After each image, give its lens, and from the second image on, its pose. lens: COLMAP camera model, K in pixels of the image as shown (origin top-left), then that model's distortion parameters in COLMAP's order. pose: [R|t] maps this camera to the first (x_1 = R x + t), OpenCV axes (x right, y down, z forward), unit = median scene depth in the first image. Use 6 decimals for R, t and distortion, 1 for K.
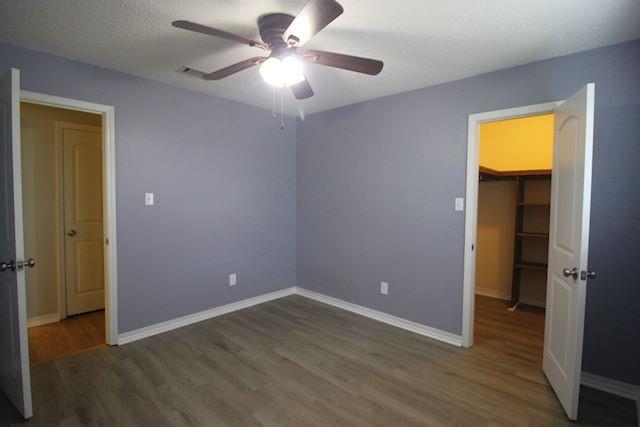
lens RADIAL K [[296.0, 0, 324.5], [0, 296.0, 209.2], [0, 0, 1]] dist [-0.001626, -0.012095]
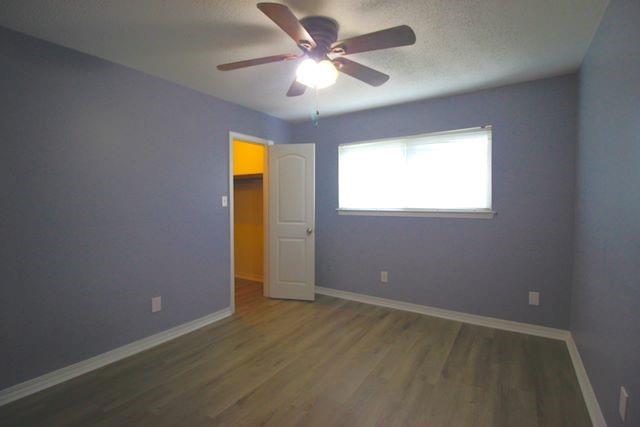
lens RADIAL K [[296.0, 0, 324.5], [0, 296.0, 209.2], [0, 0, 1]] dist [-0.001626, -0.012095]
pose [[-0.146271, -0.043906, 0.988270, -0.851552], [0.034894, 0.998164, 0.049510, -0.030415], [-0.988629, 0.041726, -0.144470, 0.809312]]
